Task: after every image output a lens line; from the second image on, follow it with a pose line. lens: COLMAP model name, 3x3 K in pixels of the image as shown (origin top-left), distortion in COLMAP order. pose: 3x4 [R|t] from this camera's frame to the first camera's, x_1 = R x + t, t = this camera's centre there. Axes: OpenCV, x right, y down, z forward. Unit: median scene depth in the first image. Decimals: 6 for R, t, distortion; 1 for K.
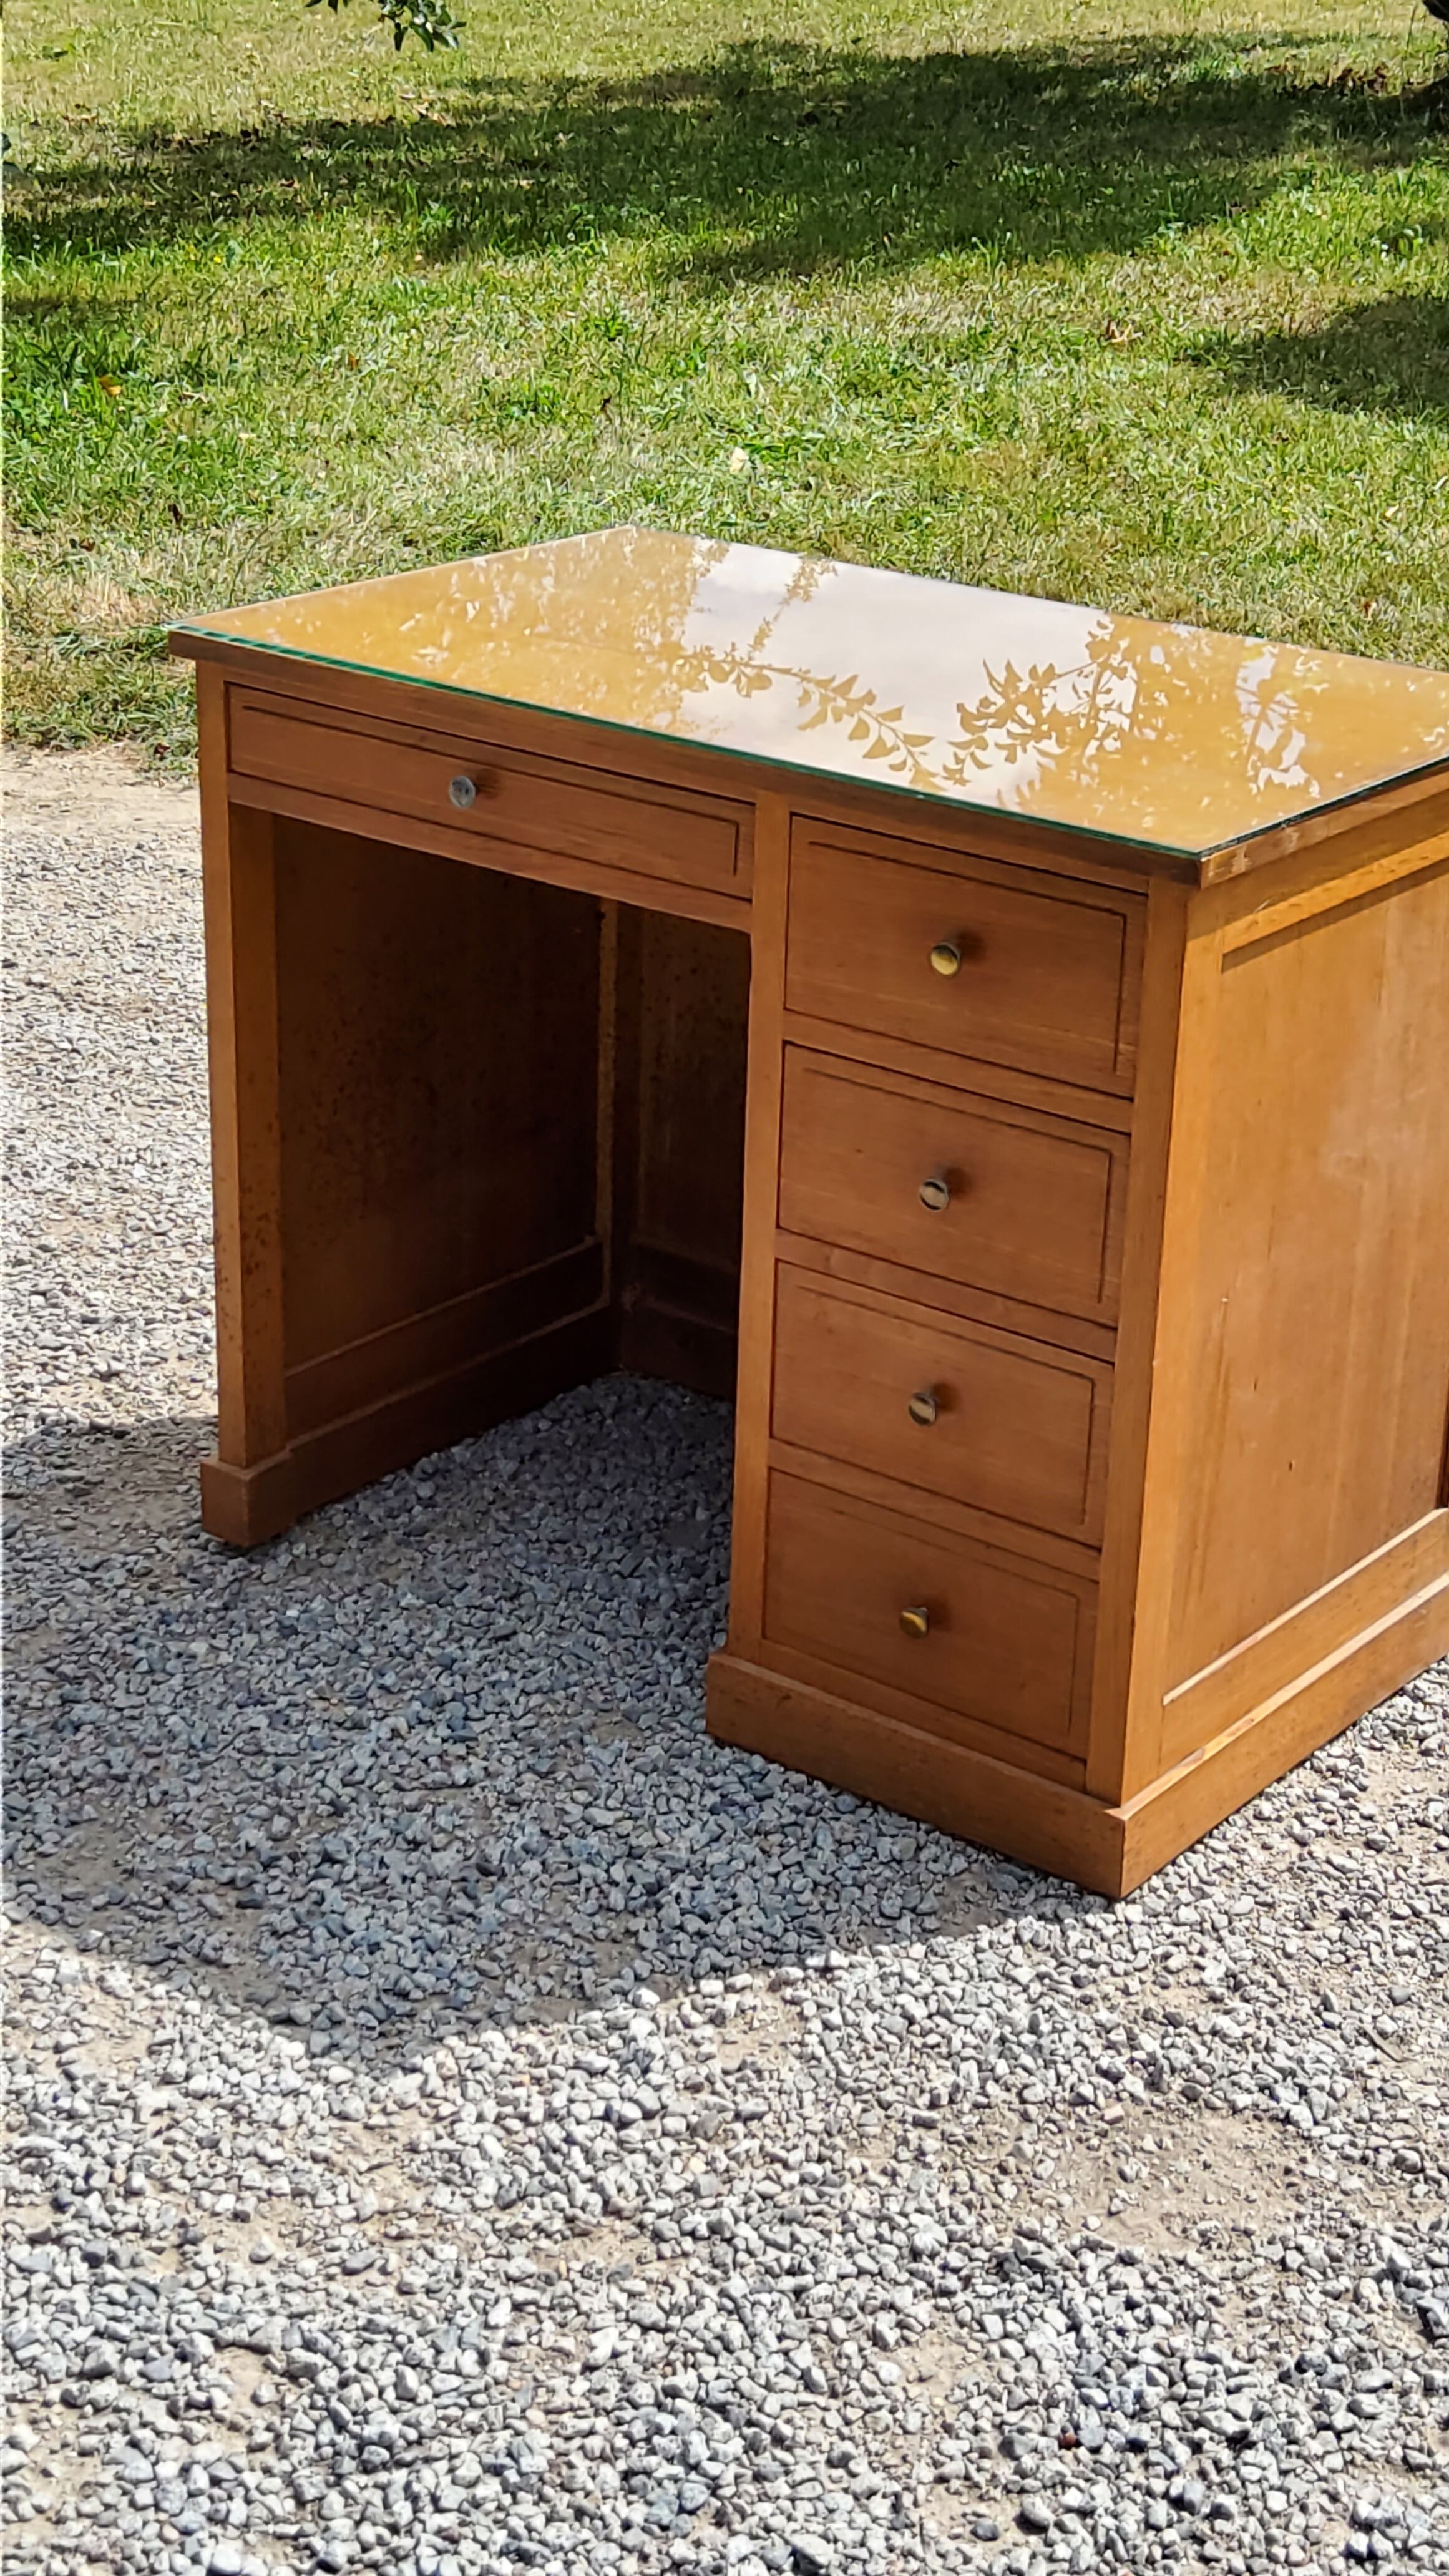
lens RADIAL K [[3870.8, 0, 720.4], [0, 3870.8, 1238.2], [0, 0, 1]] dist [0.099889, 0.000000]
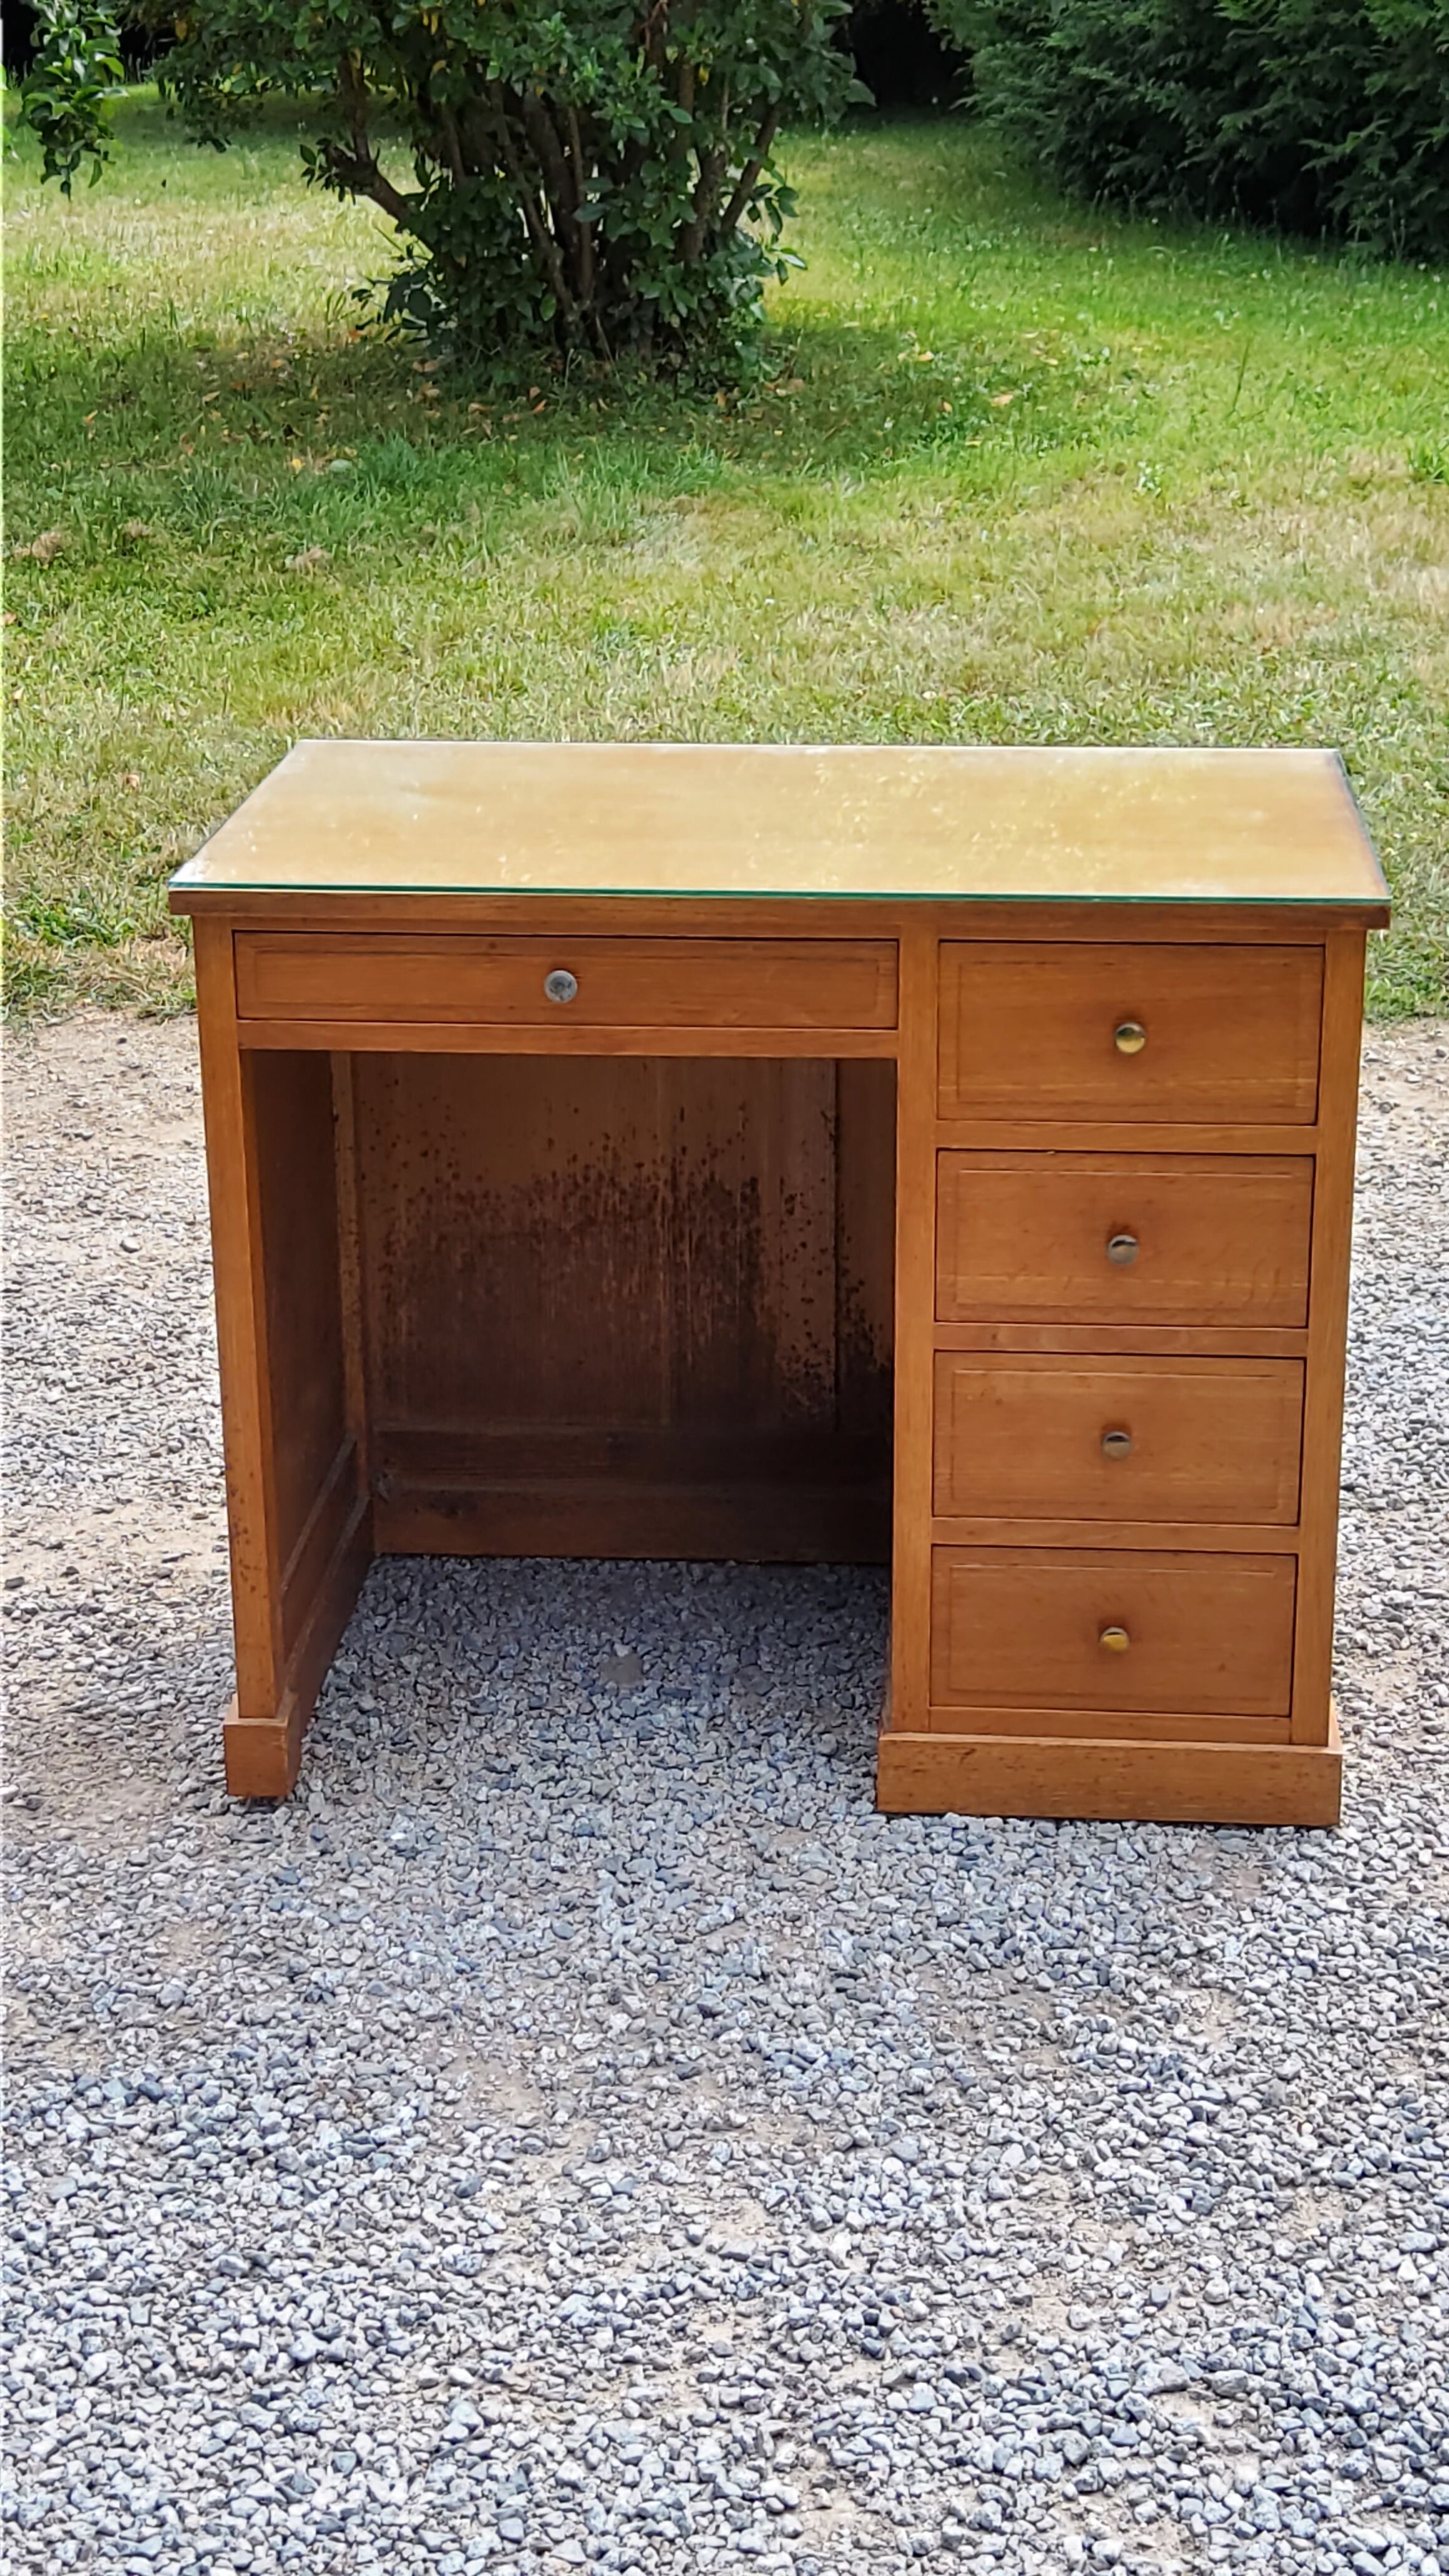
lens RADIAL K [[3870.8, 0, 722.6], [0, 3870.8, 1276.9], [0, 0, 1]] dist [0.099889, 0.000000]
pose [[0.833027, -0.211955, 0.511020, -0.543048], [0.230075, 0.972758, 0.028417, -0.055023], [-0.503122, 0.093901, 0.859099, 0.087209]]
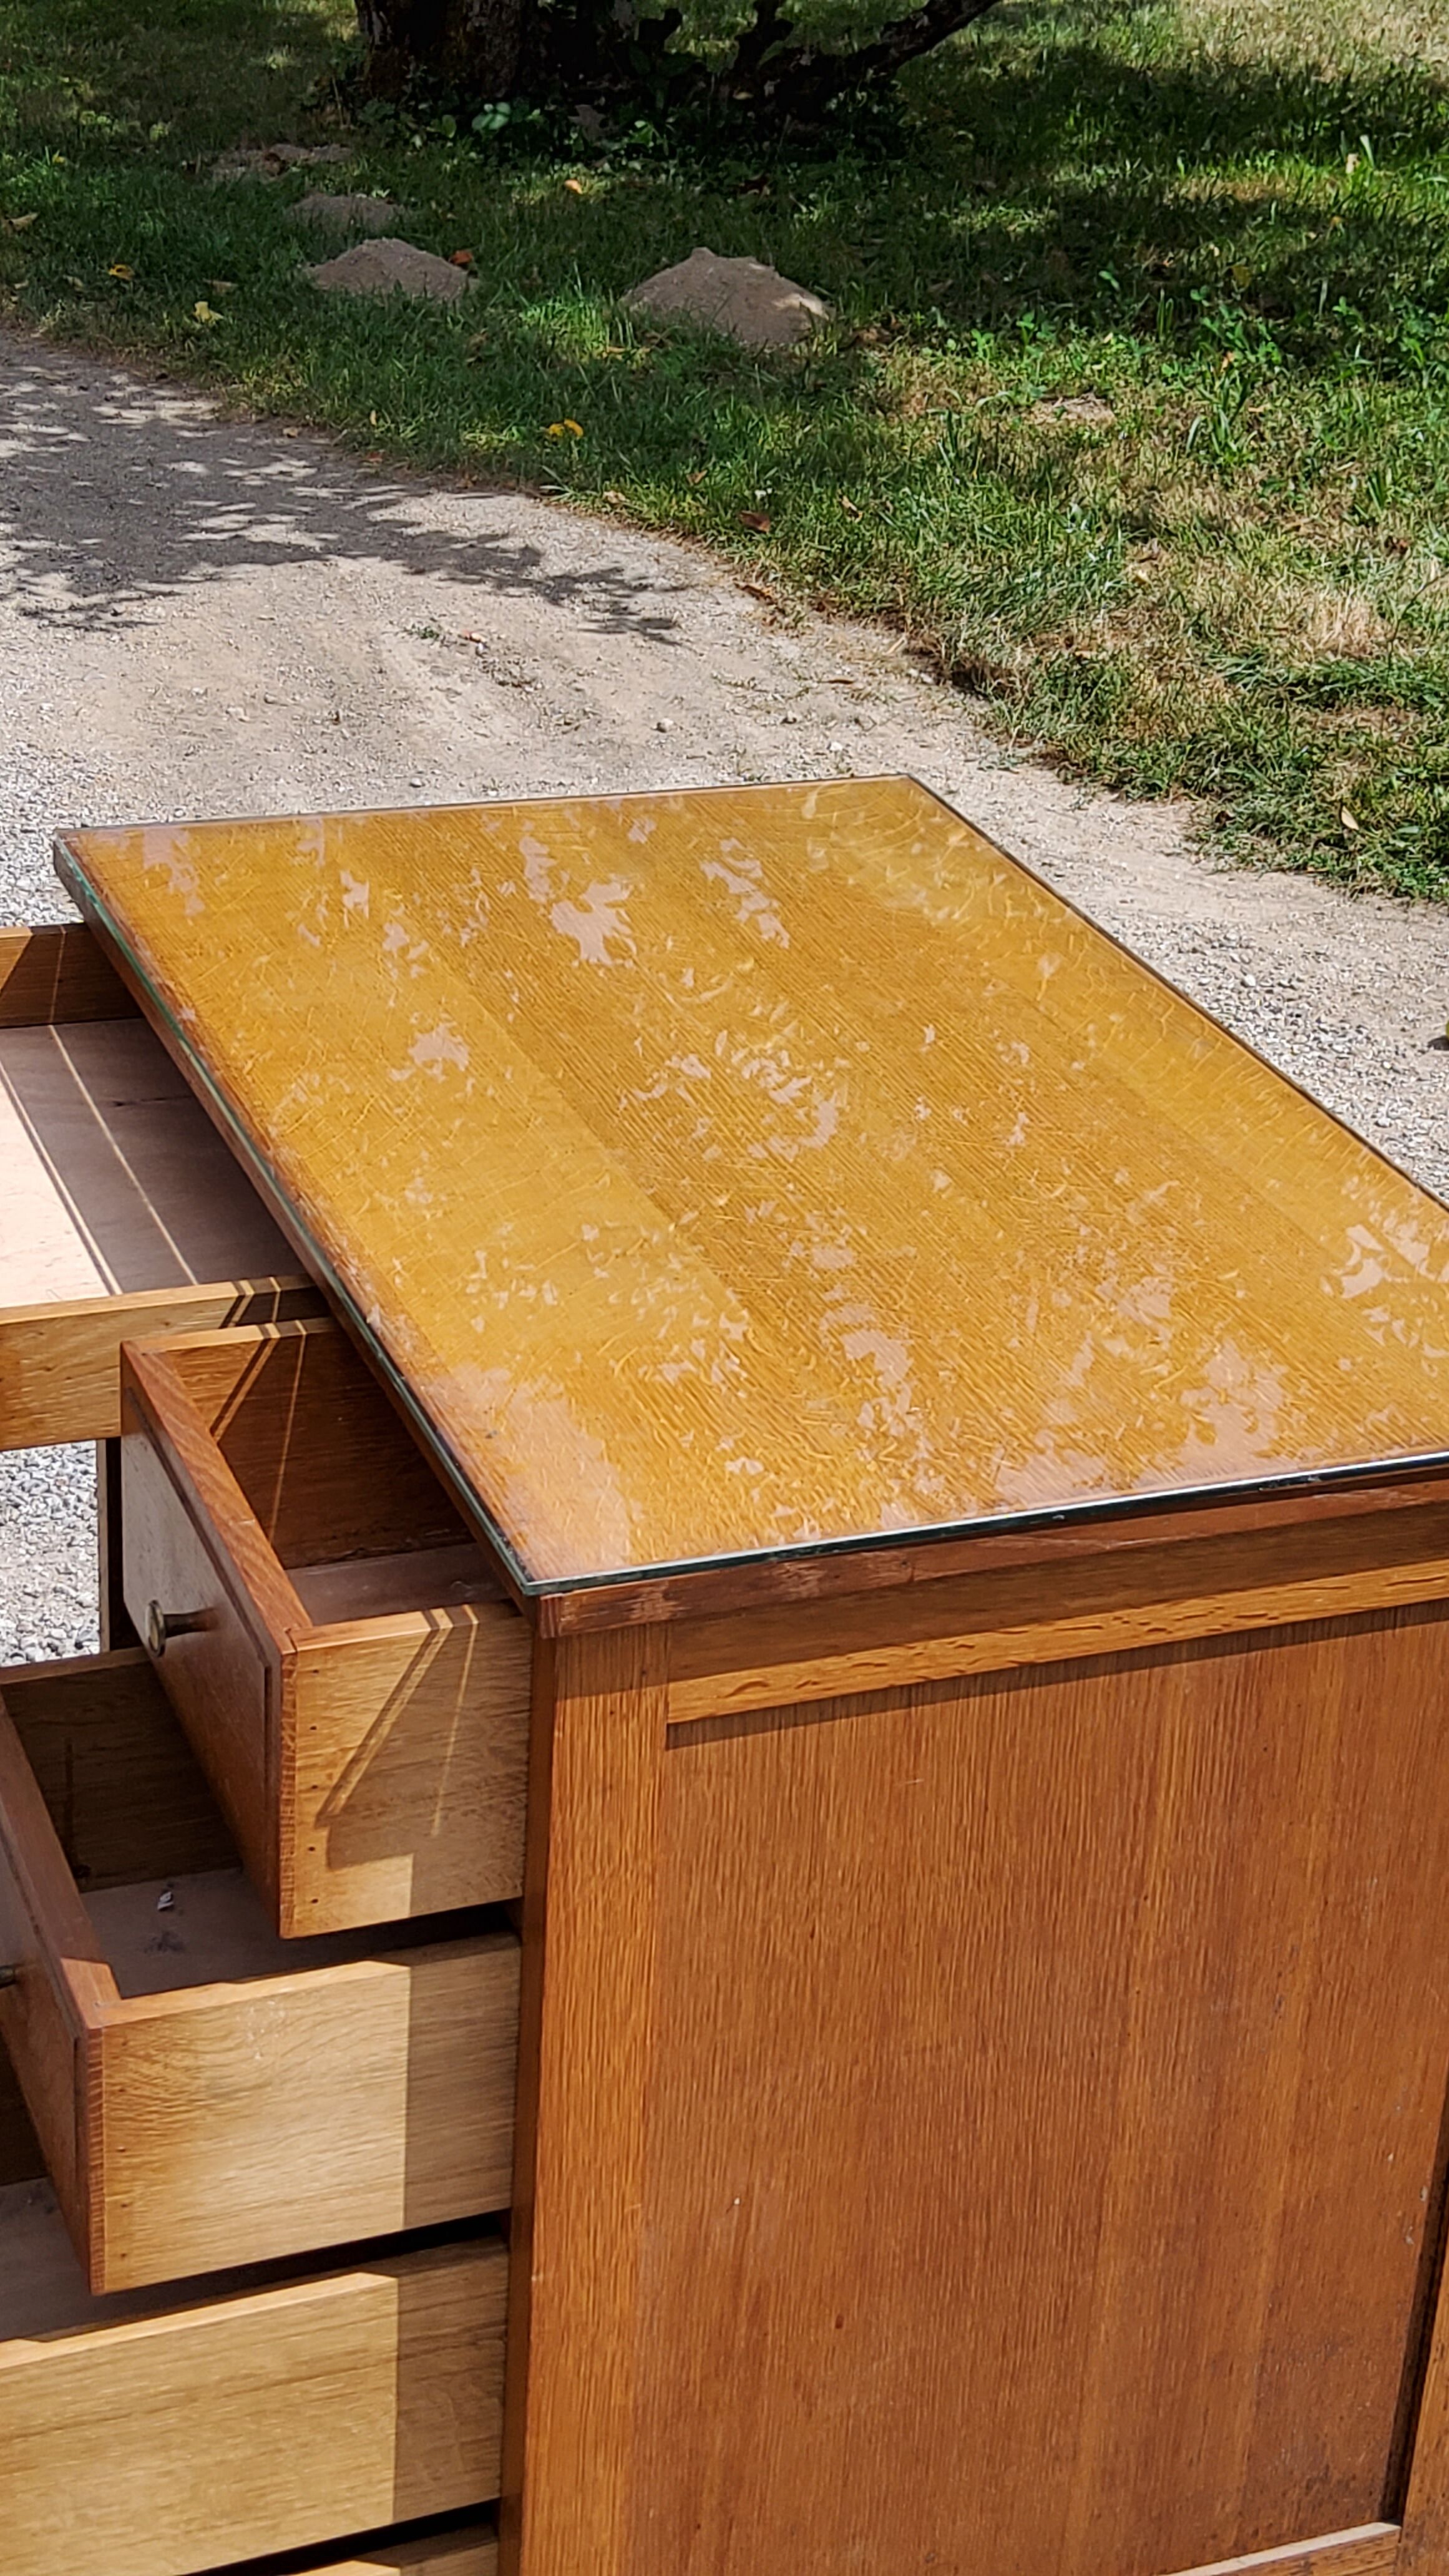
lens RADIAL K [[3870.8, 0, 726.1], [0, 3870.8, 1285.3], [0, 0, 1]] dist [0.099889, 0.000000]
pose [[0.854591, 0.243319, -0.458770, 0.346617], [-0.219429, 0.969891, 0.105656, -0.178555], [0.470665, 0.010375, 0.882251, 0.376688]]
